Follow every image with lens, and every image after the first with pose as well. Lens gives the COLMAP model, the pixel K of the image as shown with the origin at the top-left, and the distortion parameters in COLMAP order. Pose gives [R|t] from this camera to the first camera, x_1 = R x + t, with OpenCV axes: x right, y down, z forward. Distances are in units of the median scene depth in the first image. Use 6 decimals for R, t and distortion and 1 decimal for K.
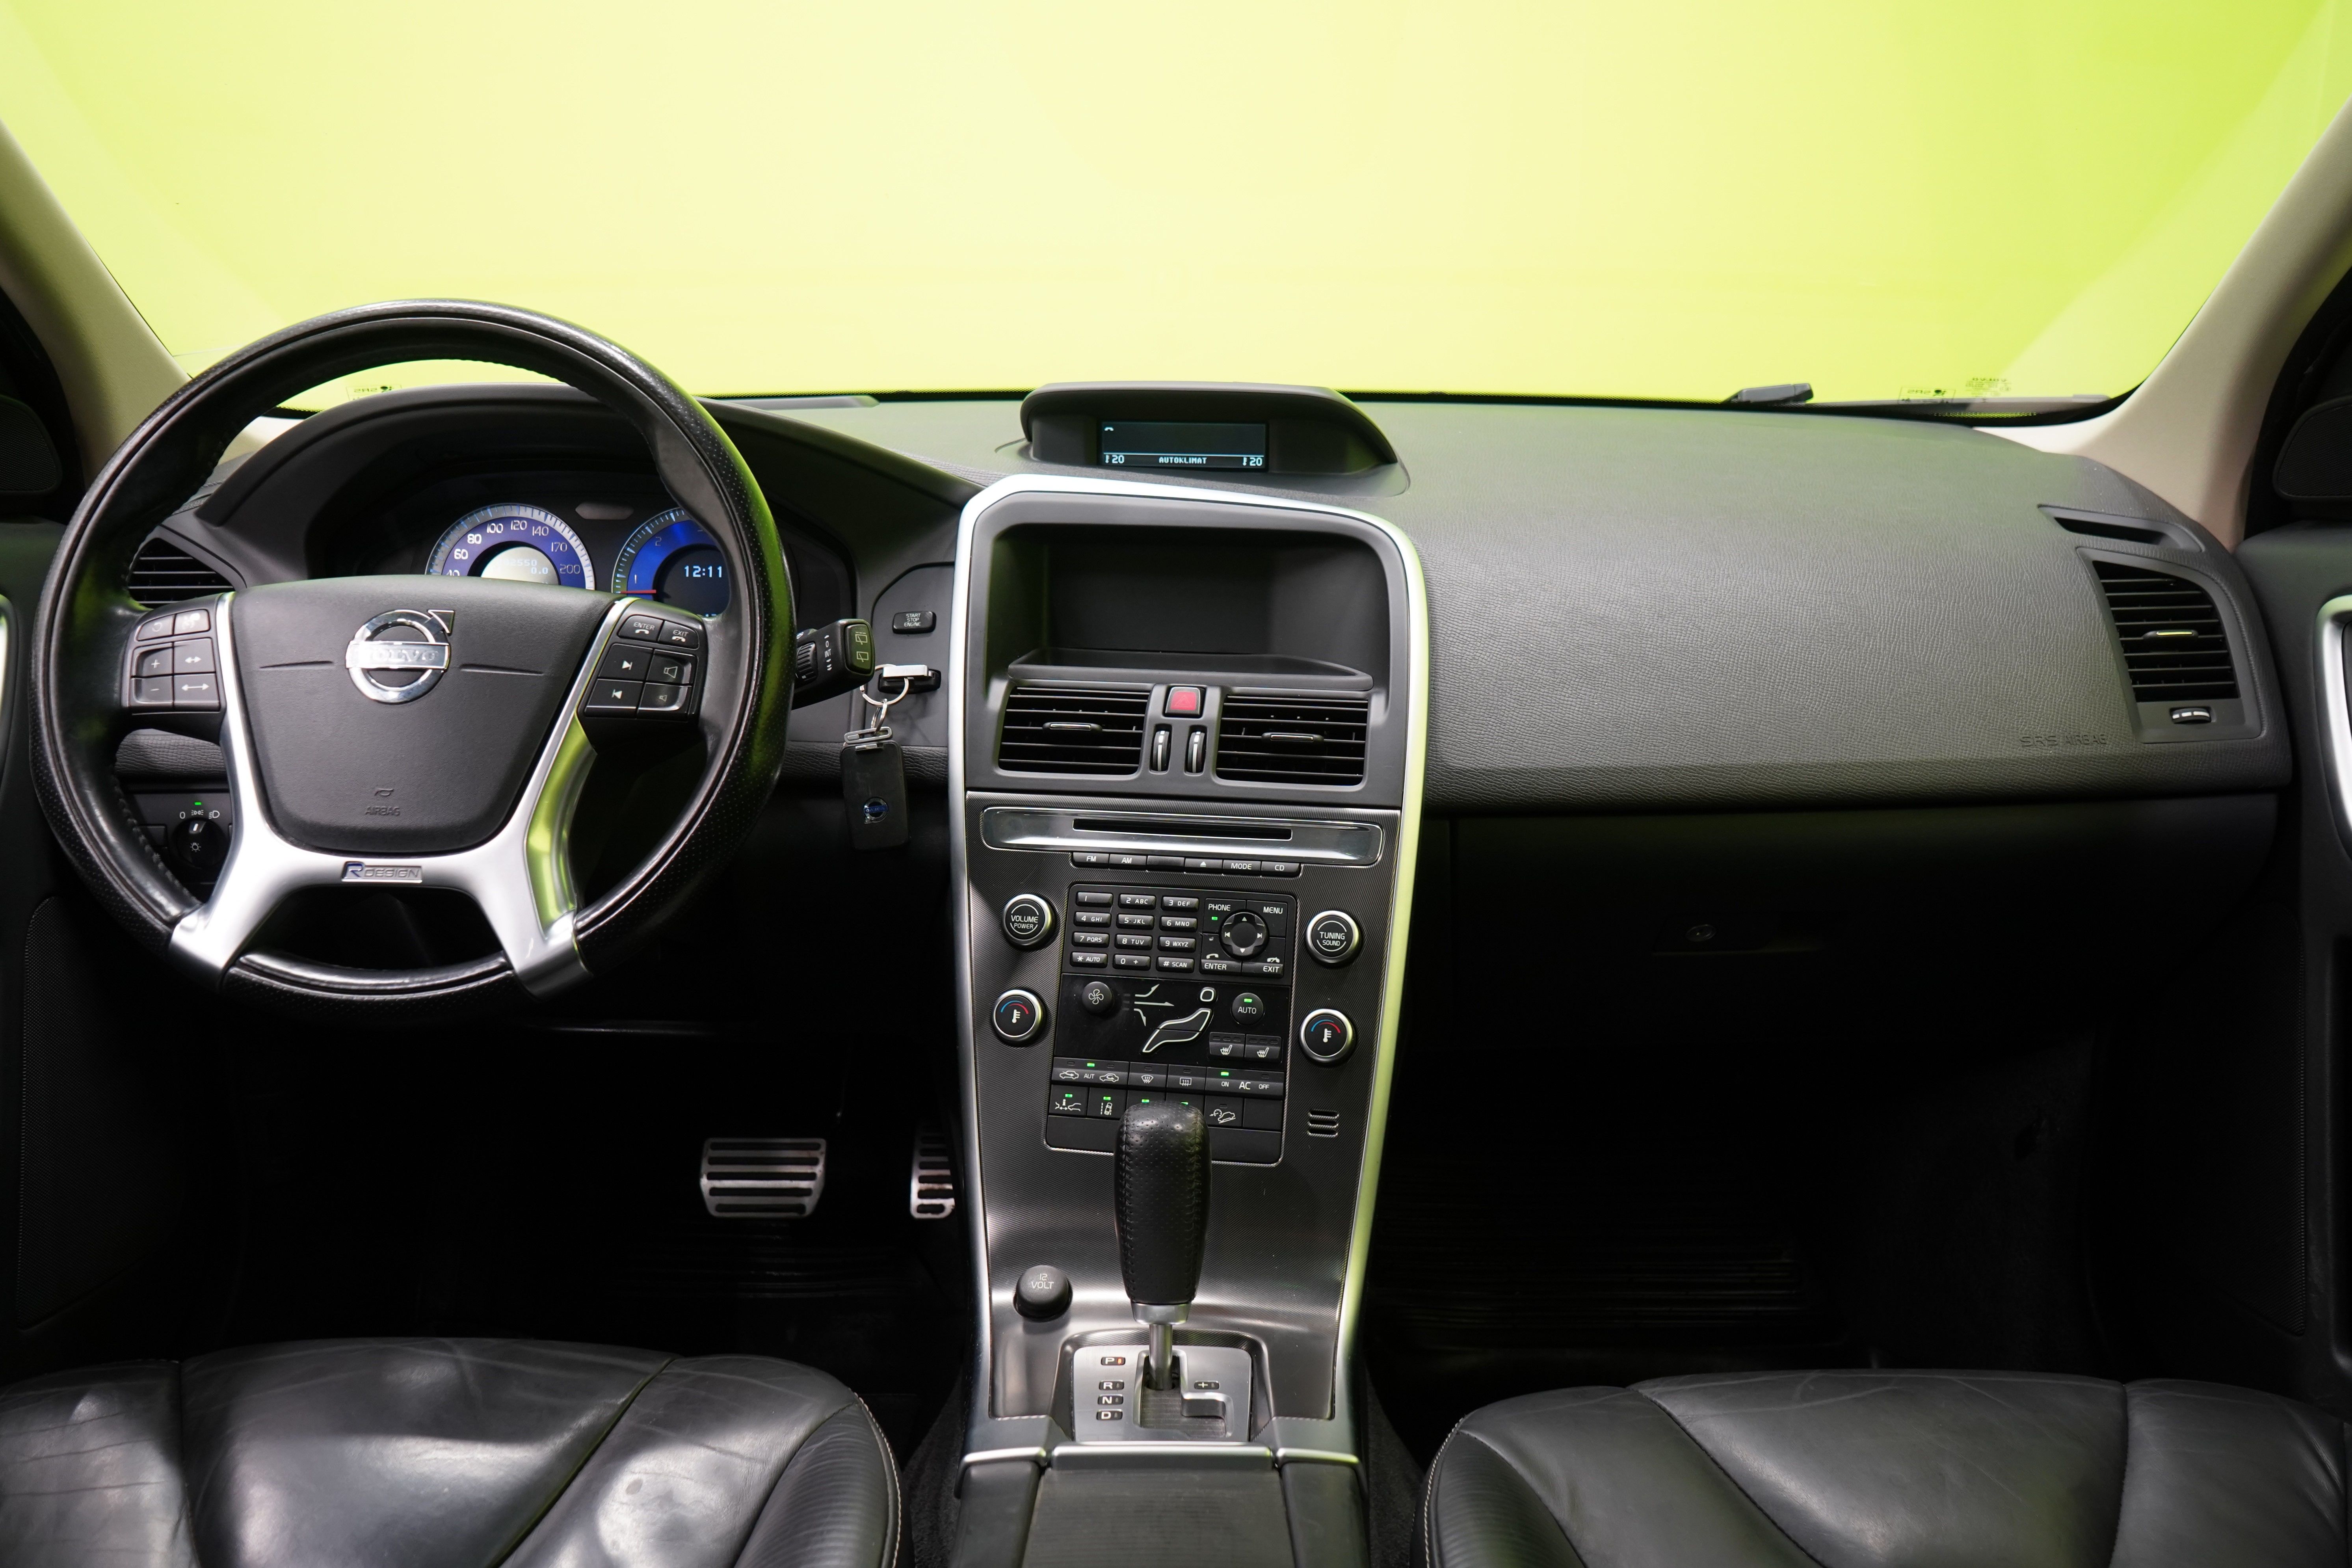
lens RADIAL K [[1882.5, 0, 1176.0], [0, 1882.5, 784.0], [0, 0, 1]] dist [-0.005134, -0.002216]
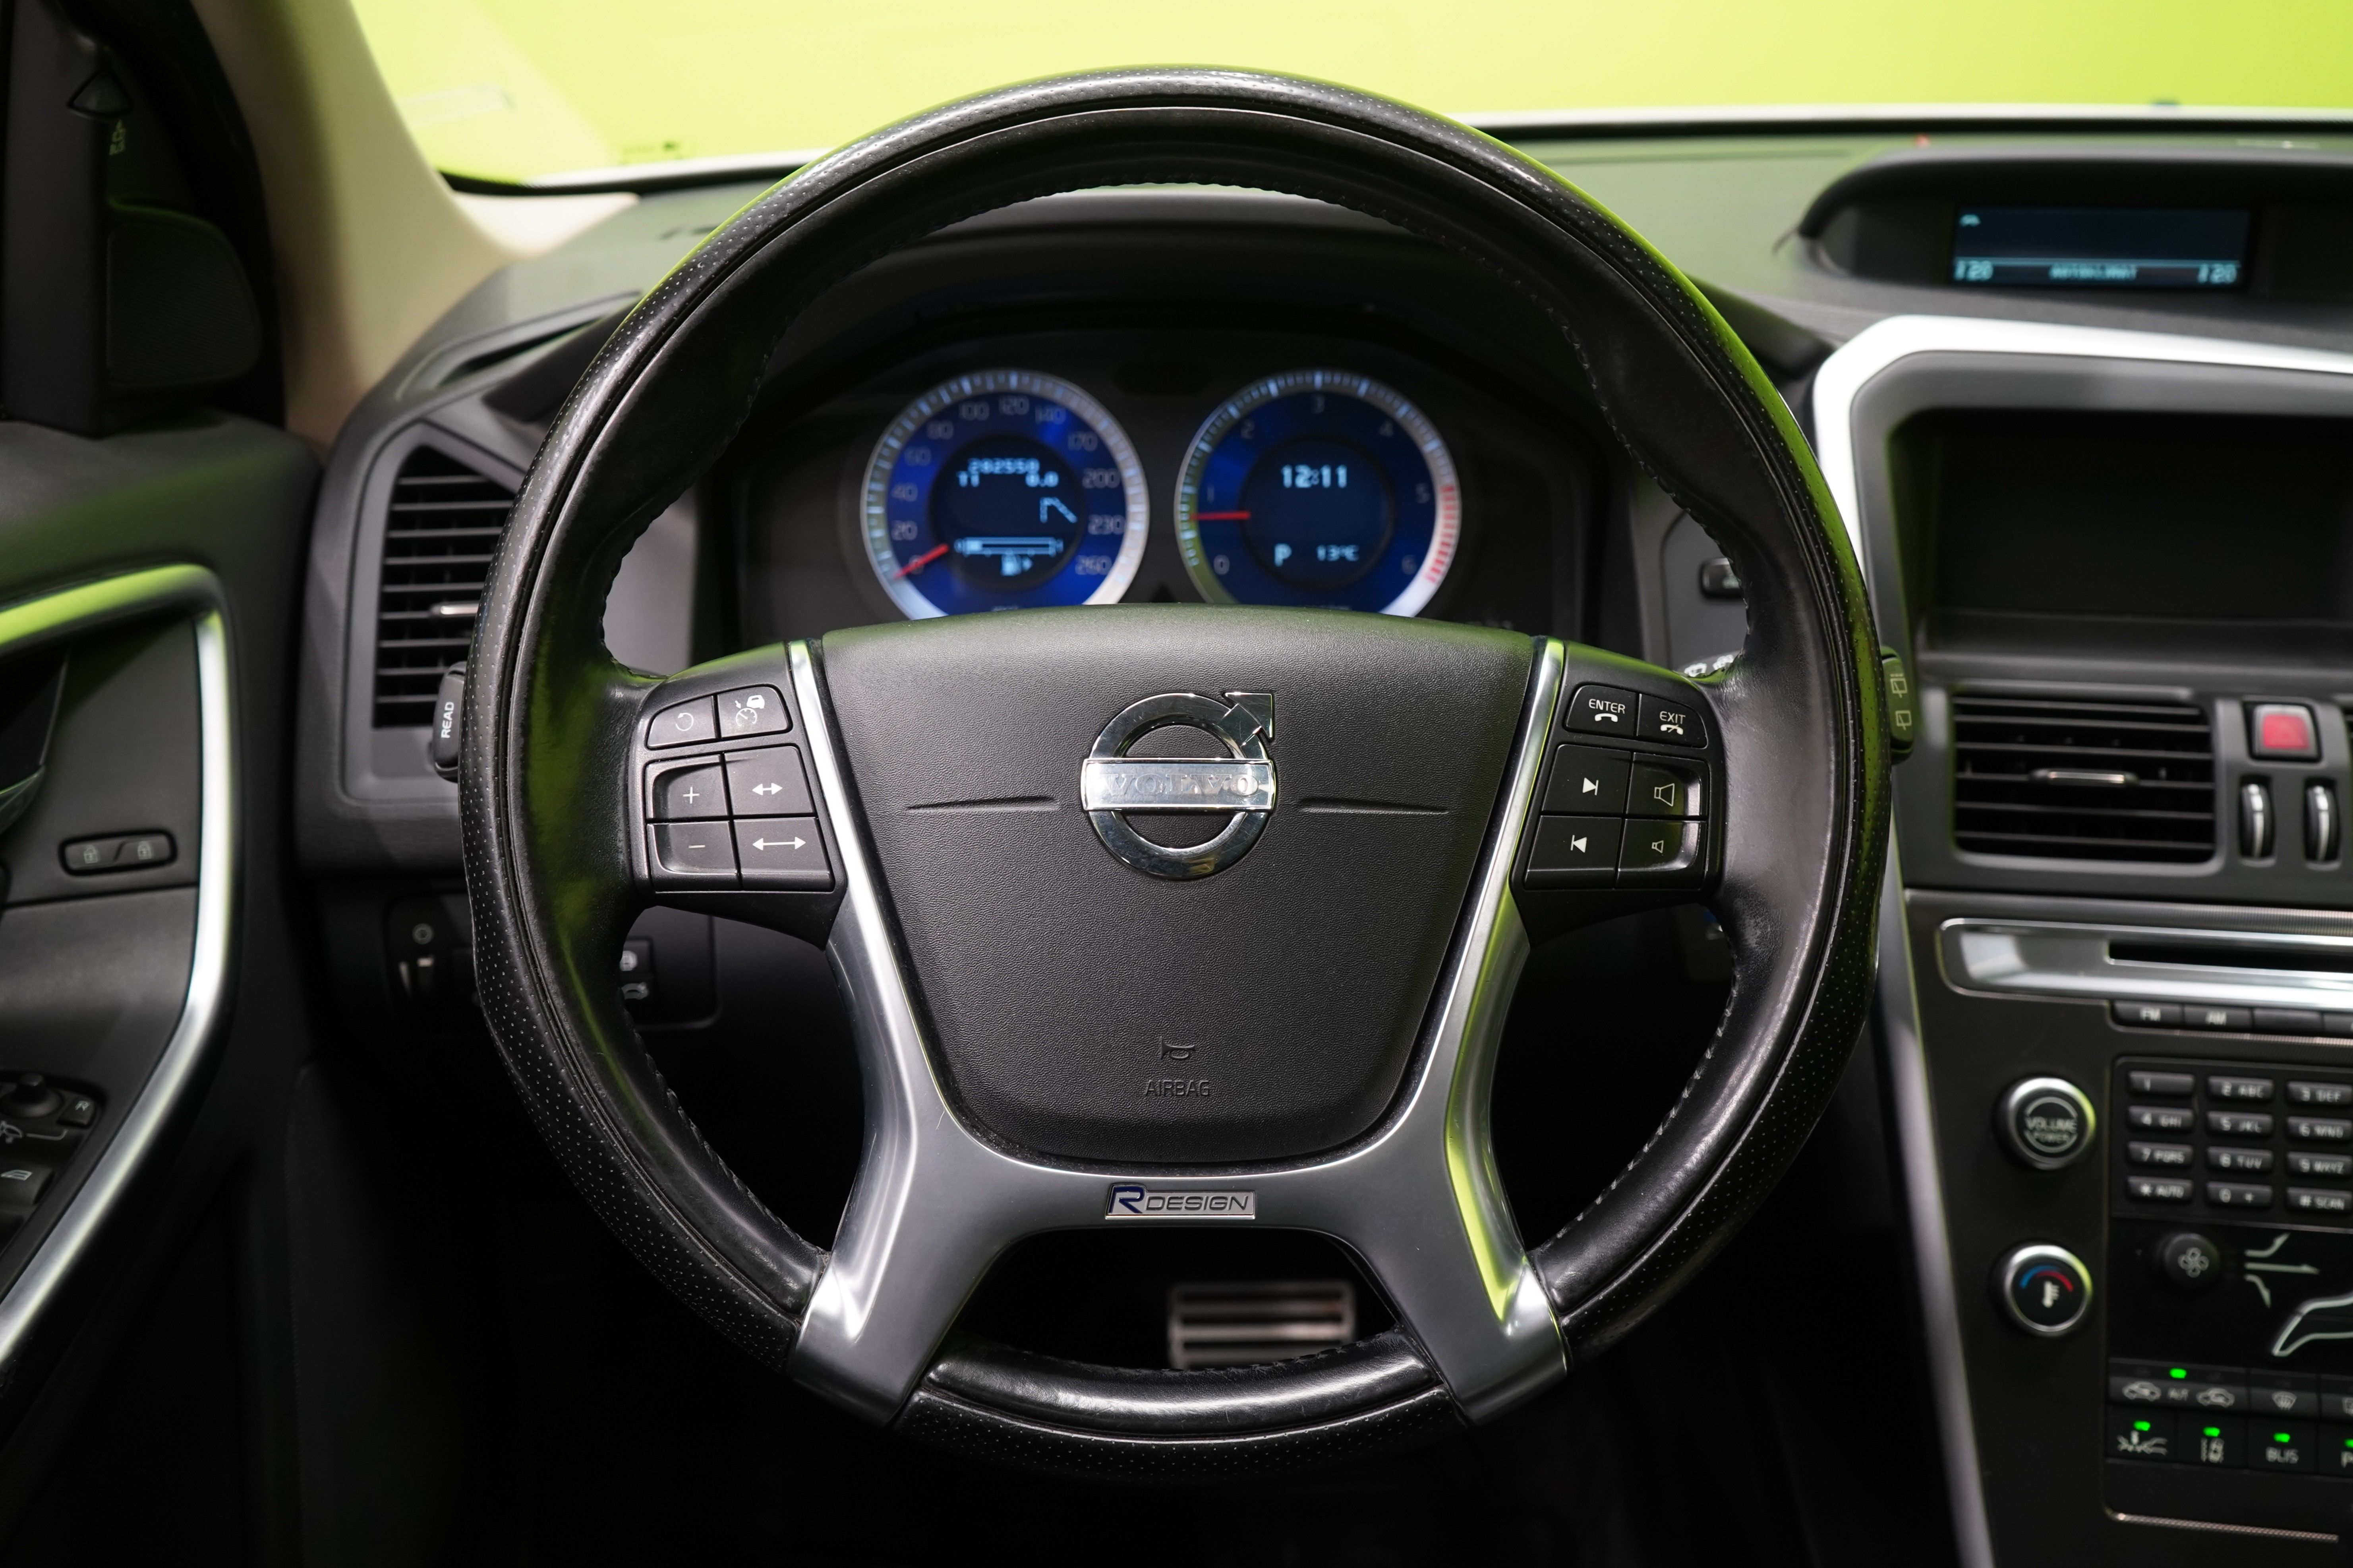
lens RADIAL K [[2266.7, 0, 1176.5], [0, 2266.7, 784.0], [0, 0, 1]] dist [0.001508, -0.008562]
pose [[0.999874, -0.015460, 0.003541, -0.358515], [0.014914, 0.992452, 0.121723, -0.124945], [-0.005396, -0.121654, 0.992558, 0.322711]]
